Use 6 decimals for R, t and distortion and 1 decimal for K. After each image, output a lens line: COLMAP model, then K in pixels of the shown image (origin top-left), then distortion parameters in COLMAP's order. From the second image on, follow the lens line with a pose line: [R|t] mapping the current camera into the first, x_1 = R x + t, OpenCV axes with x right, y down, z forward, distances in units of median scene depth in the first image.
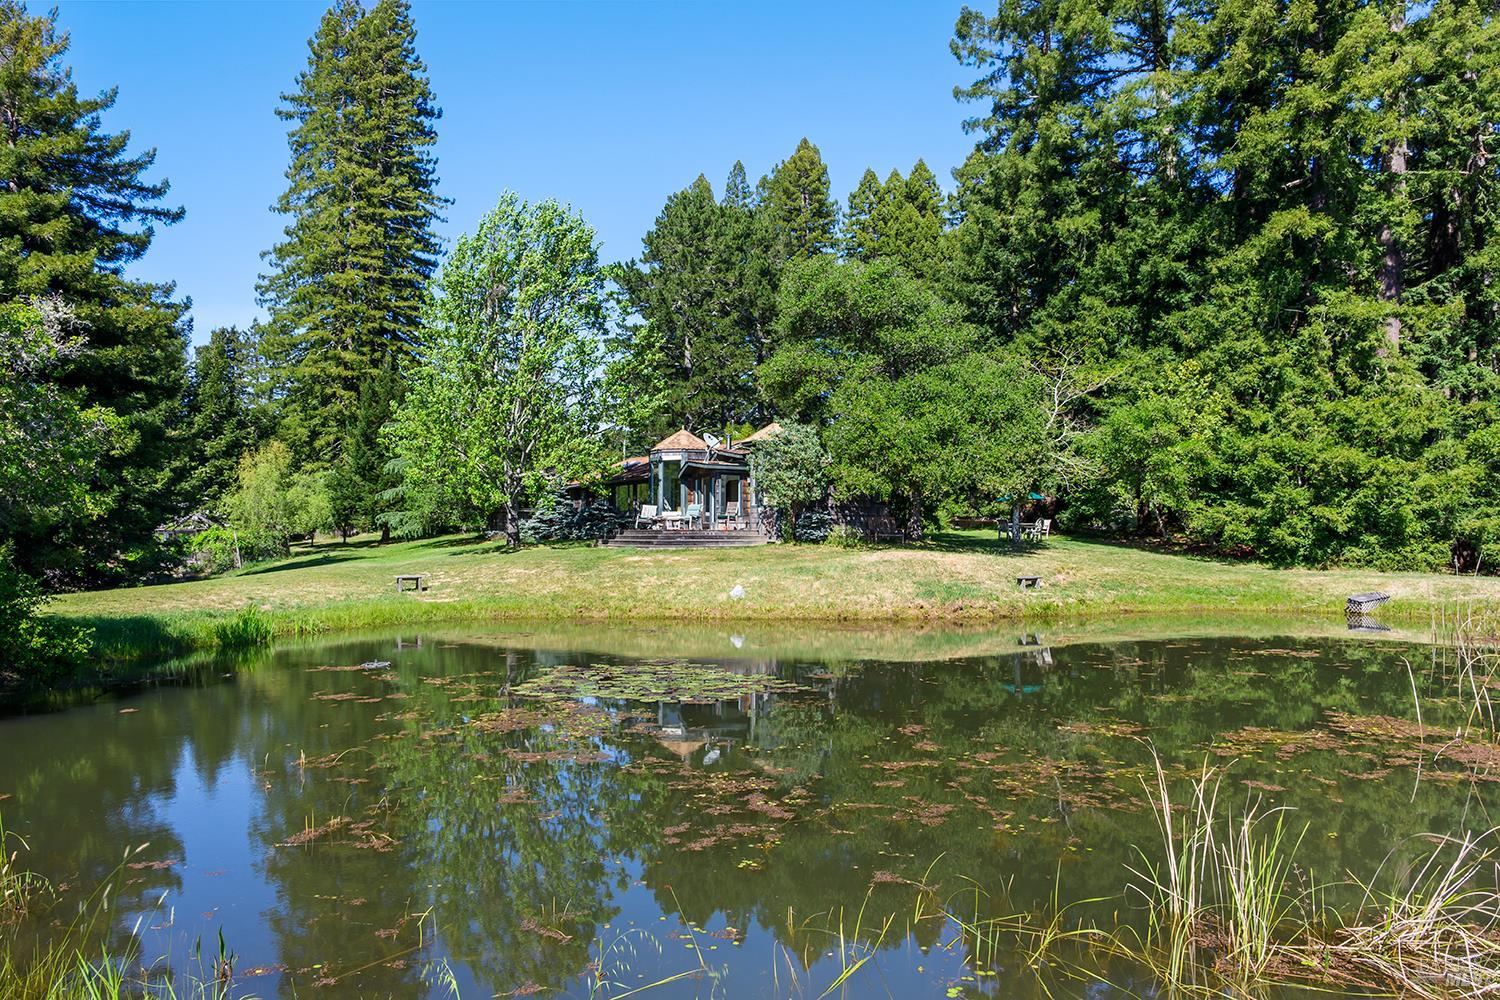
lens RADIAL K [[1025.3, 0, 750.0], [0, 1025.3, 500.0], [0, 0, 1]] dist [-0.005386, -0.000817]
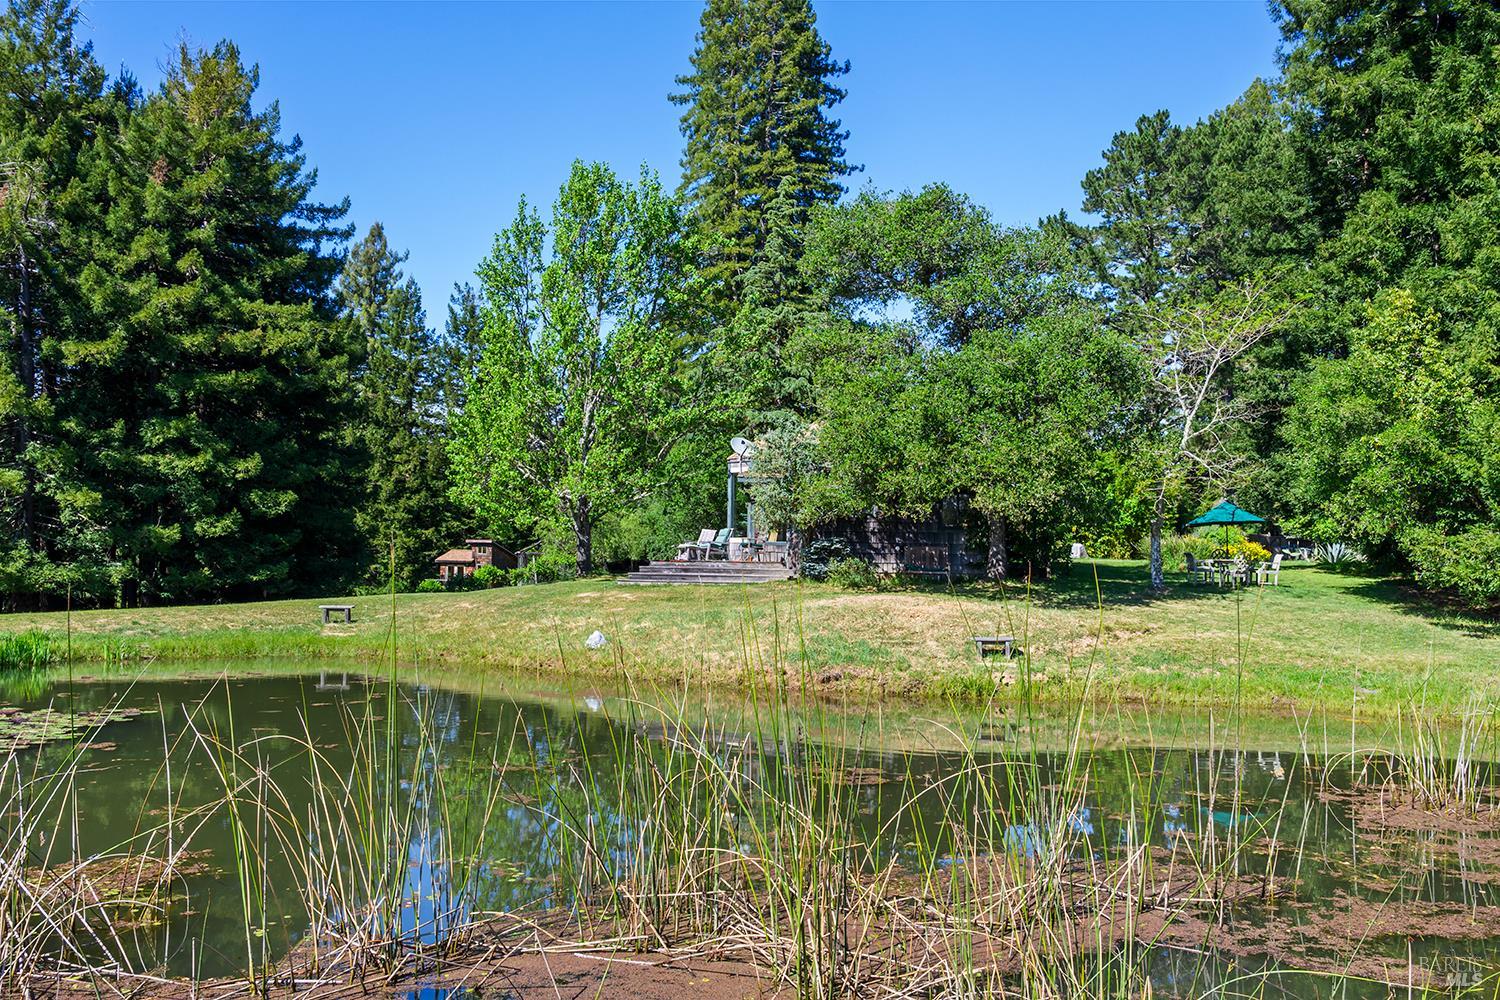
lens RADIAL K [[1261.2, 0, 750.0], [0, 1261.2, 500.0], [0, 0, 1]] dist [0.013559, 0.002080]
pose [[0.867047, -0.008901, -0.498147, 0.201086], [0.000797, 0.999864, -0.016478, -0.000679], [0.498226, 0.013890, 0.866936, 0.075575]]
